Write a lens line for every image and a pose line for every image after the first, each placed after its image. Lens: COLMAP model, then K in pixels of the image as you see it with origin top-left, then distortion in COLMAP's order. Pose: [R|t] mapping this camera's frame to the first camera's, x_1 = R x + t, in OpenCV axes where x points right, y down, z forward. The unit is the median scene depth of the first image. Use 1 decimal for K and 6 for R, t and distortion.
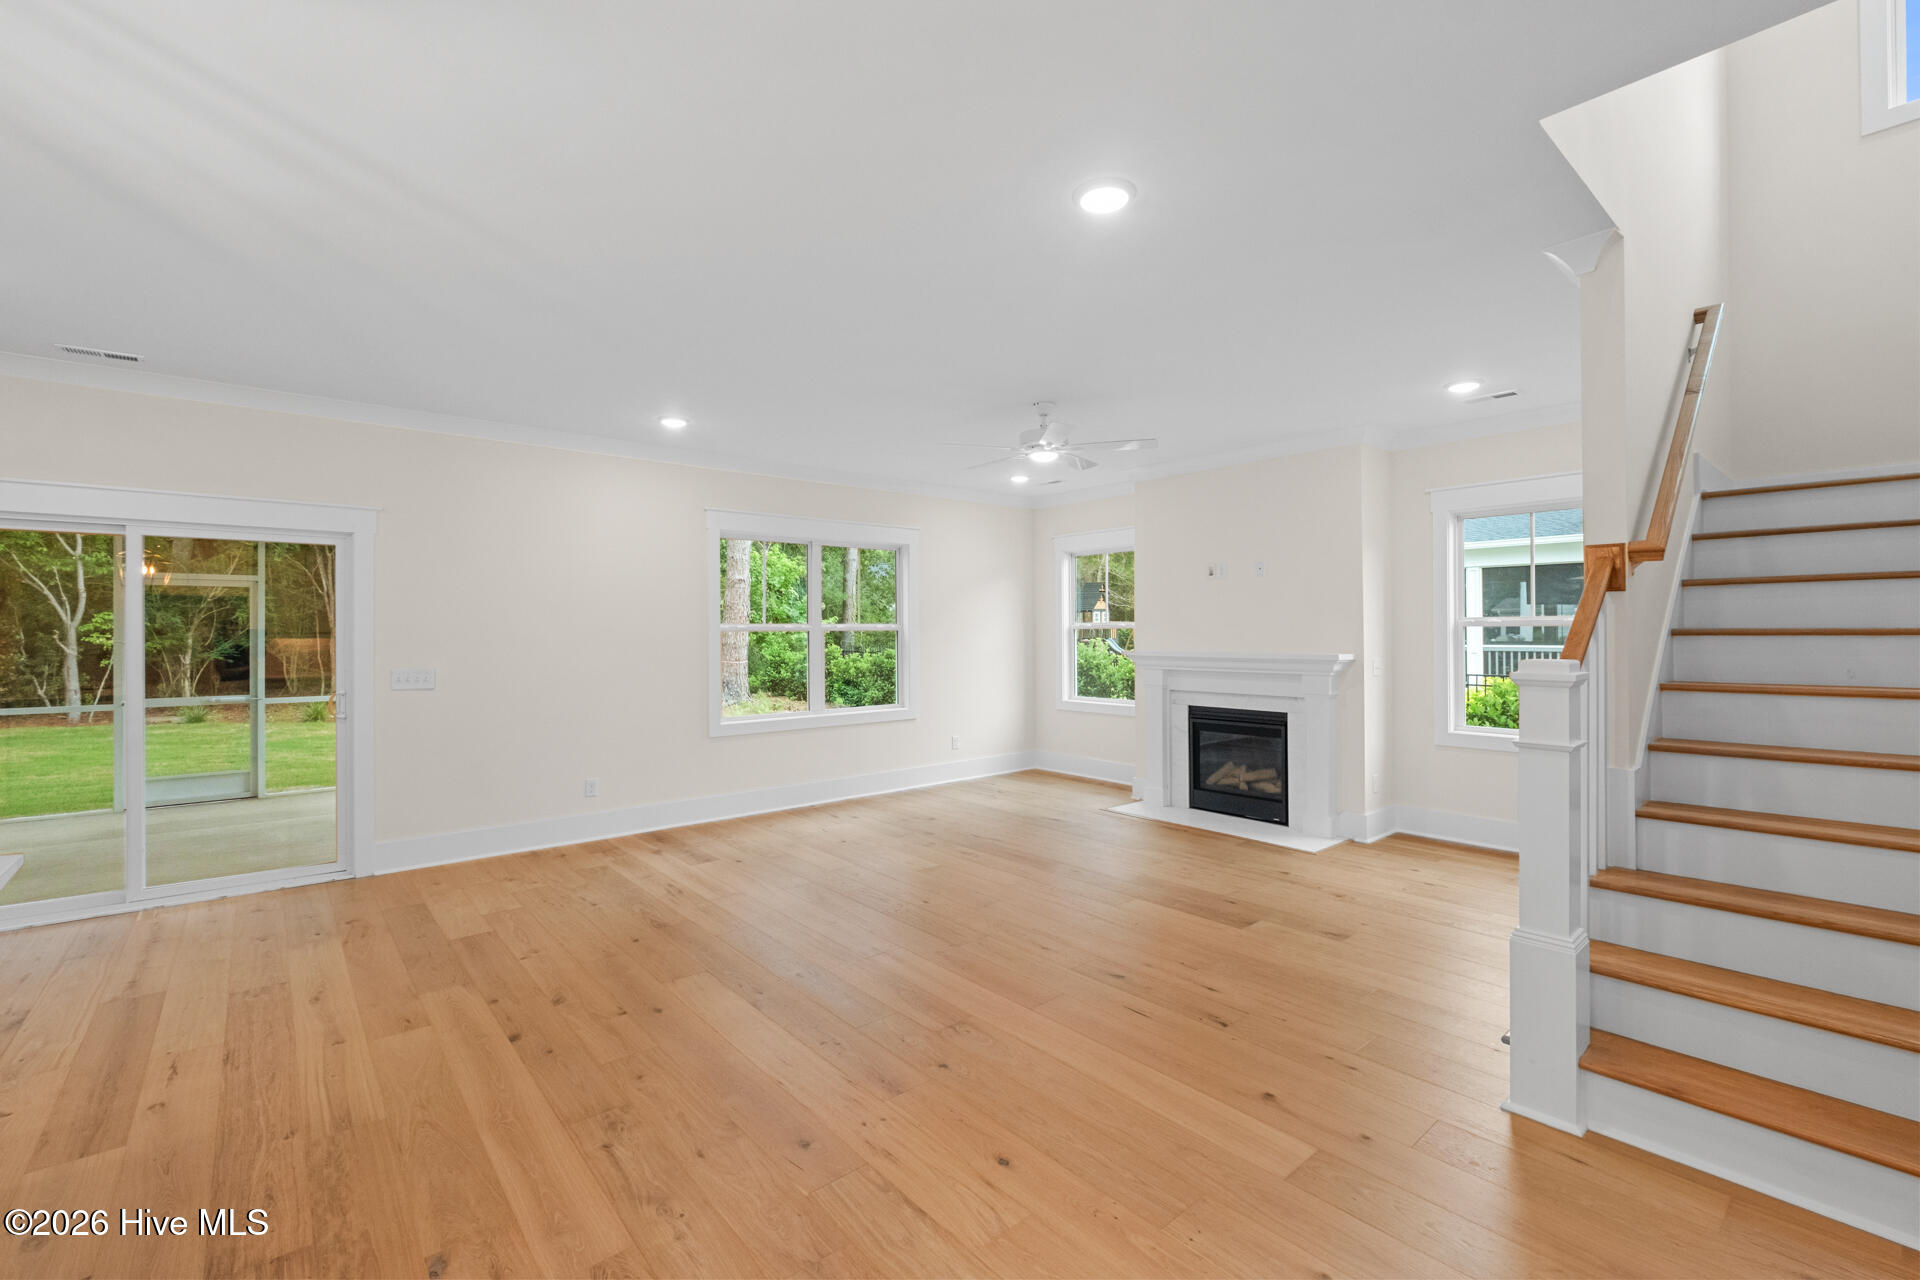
lens RADIAL K [[821.6, 0, 962.6], [0, 821.6, 635.0], [0, 0, 1]] dist [0.001197, -0.006990]
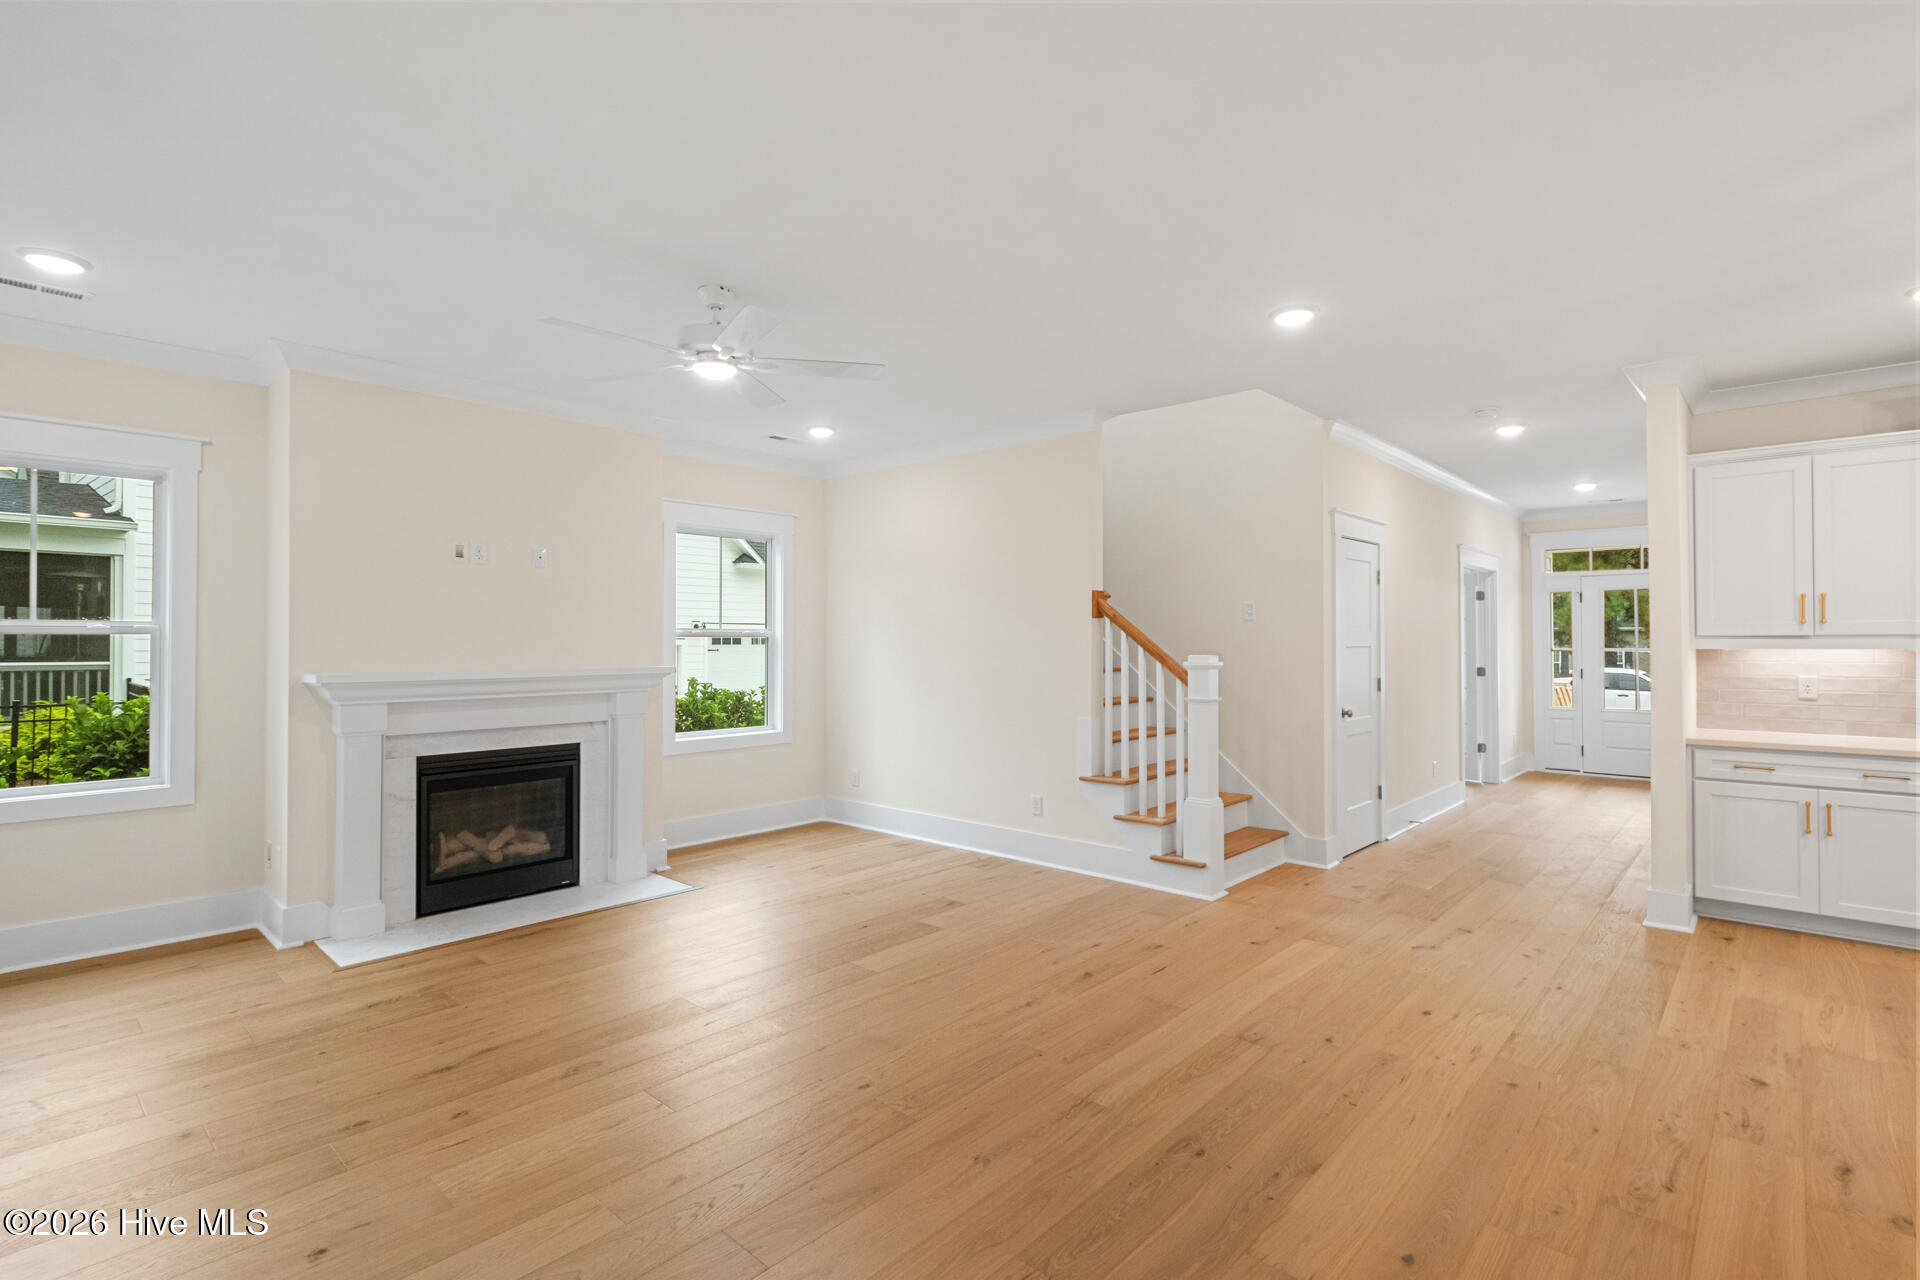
lens RADIAL K [[904.4, 0, 960.0], [0, 904.4, 640.0], [0, 0, 1]] dist [0.001057, -0.000134]
pose [[-0.120668, 0.004502, 0.992683, -0.823007], [0.004495, 0.999982, -0.003988, -0.000140], [-0.992683, 0.003981, -0.120686, 1.161500]]
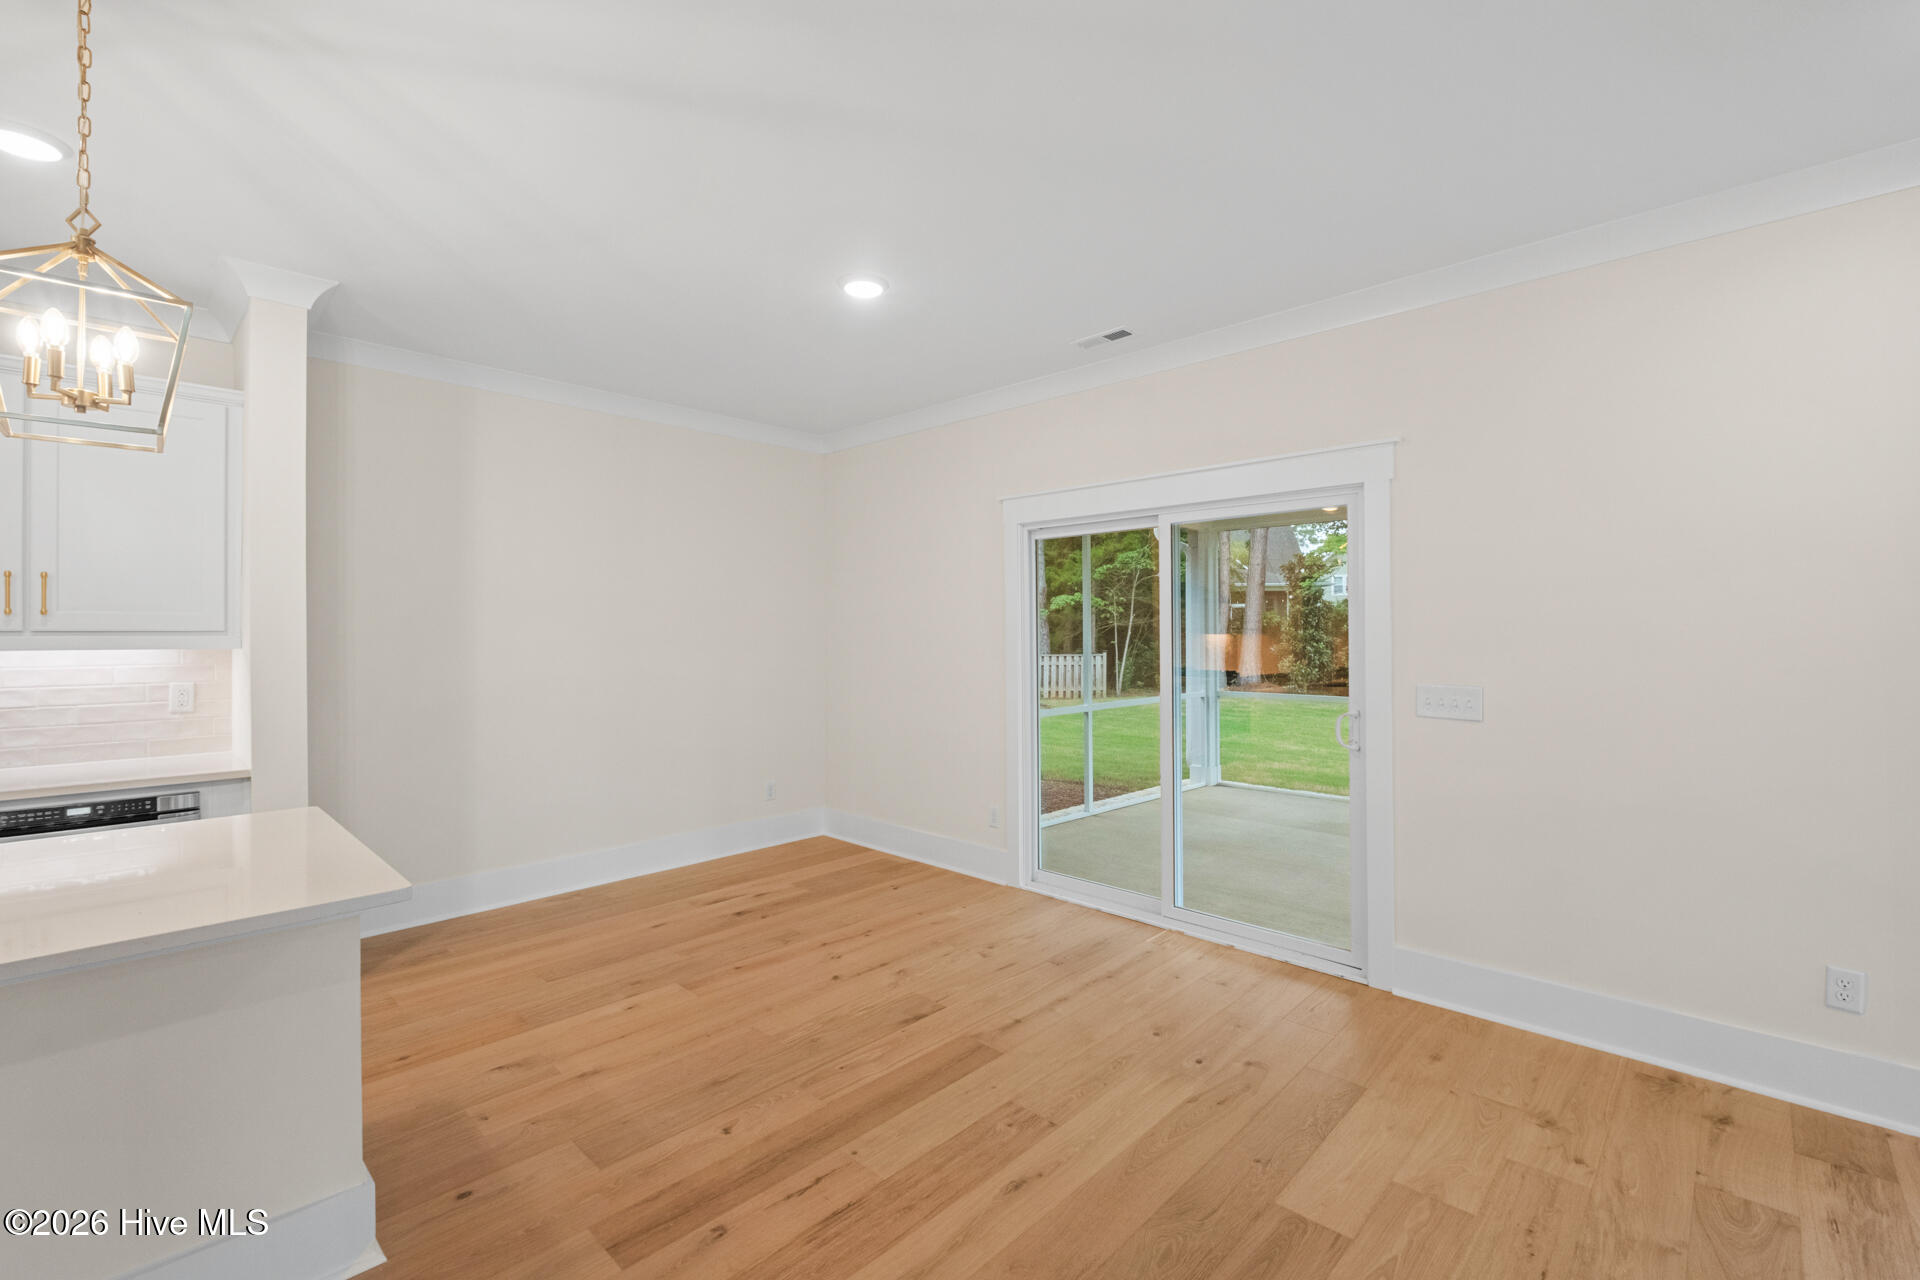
lens RADIAL K [[821.6, 0, 962.6], [0, 821.6, 635.0], [0, 0, 1]] dist [0.001197, -0.006990]
pose [[0.101307, 0.007230, -0.994829, -0.118648], [0.000312, 0.999973, 0.007299, -0.003554], [0.994855, -0.001050, 0.101302, 0.759383]]
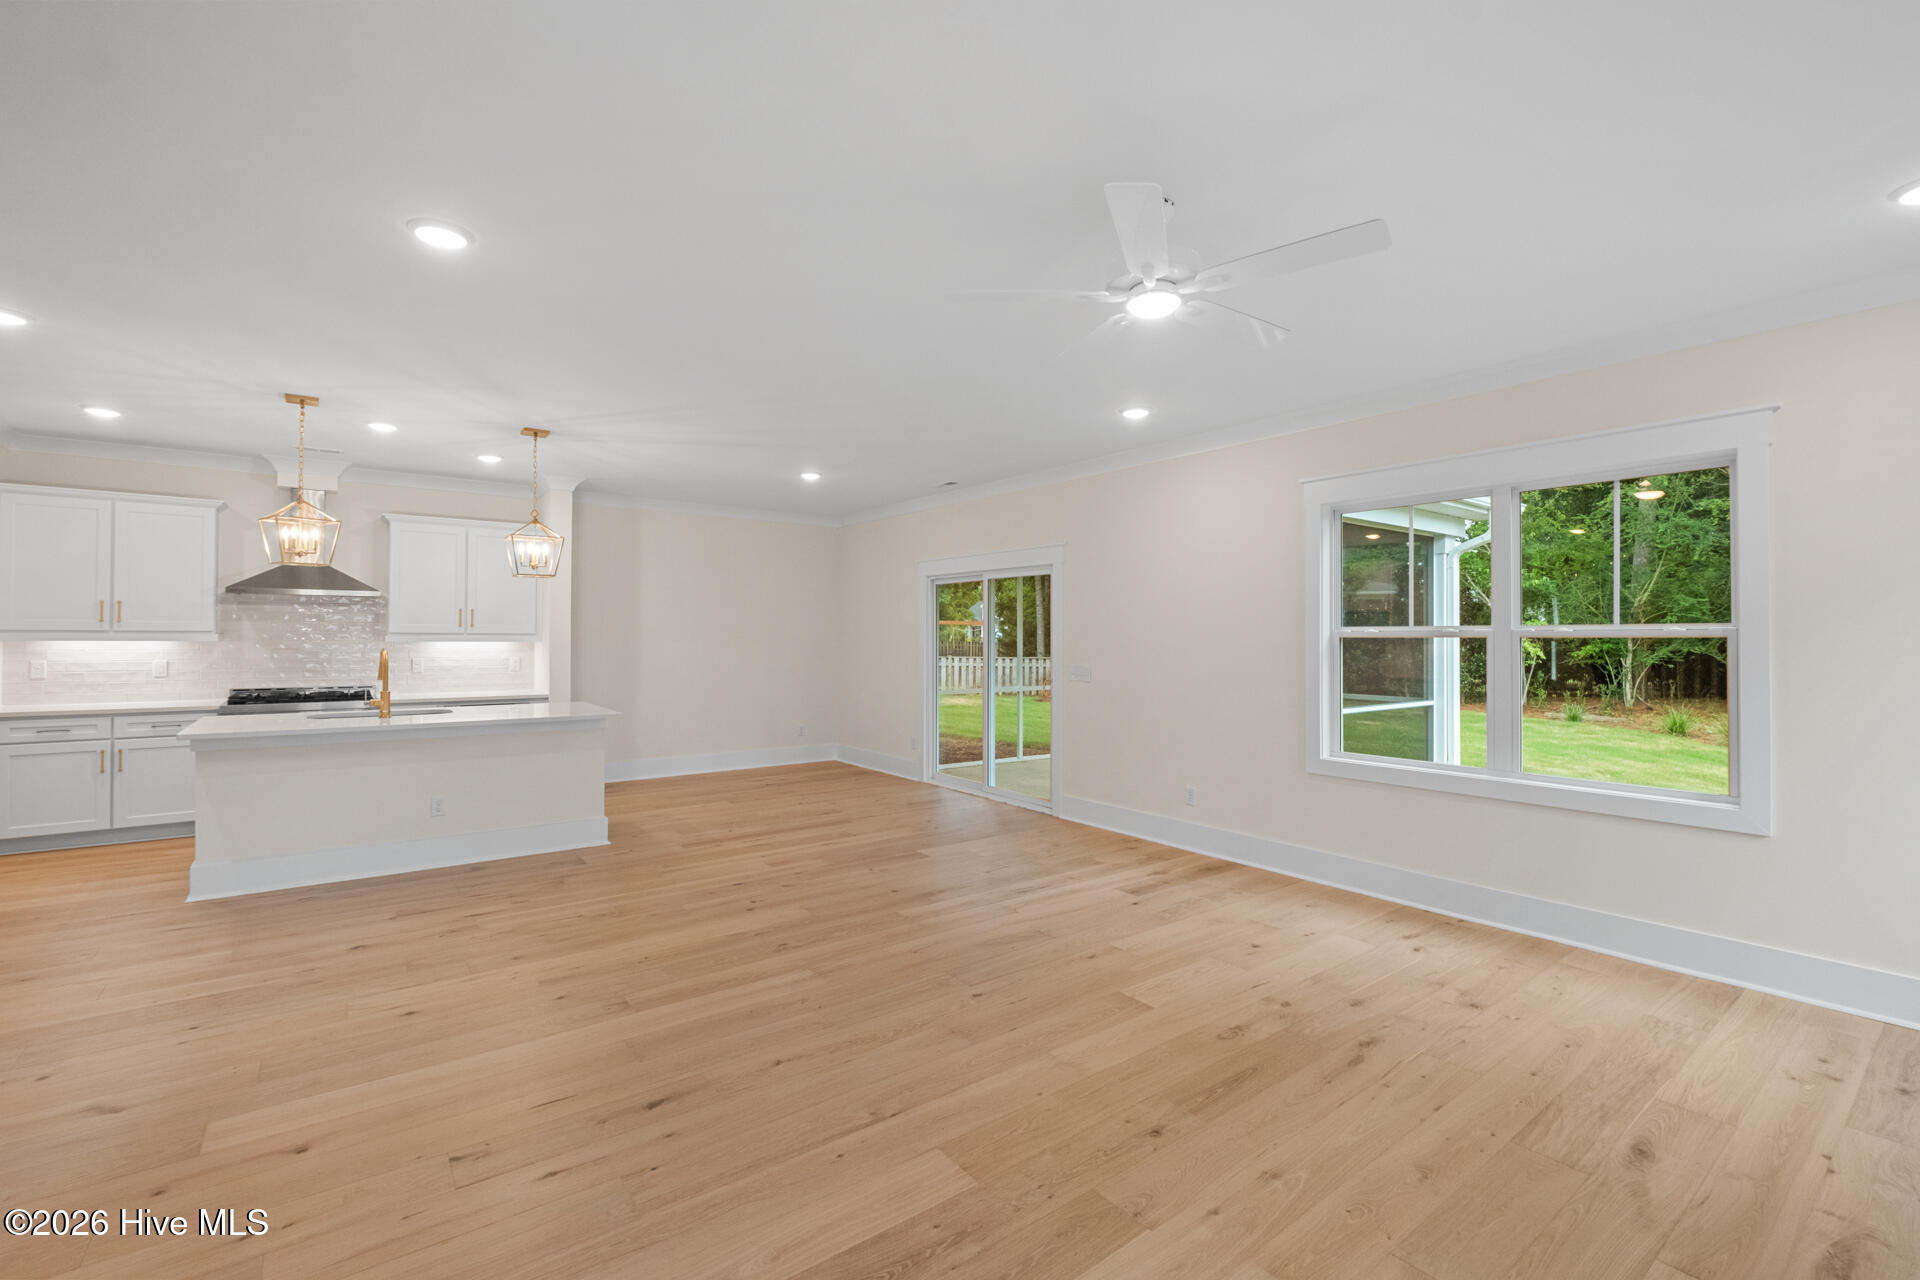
lens RADIAL K [[821.6, 0, 962.6], [0, 821.6, 635.0], [0, 0, 1]] dist [0.001197, -0.006990]
pose [[-0.054263, 0.001550, -0.998525, 0.818791], [-0.006634, 0.999976, 0.001913, -0.009577], [0.998505, 0.006728, -0.054251, 1.180012]]
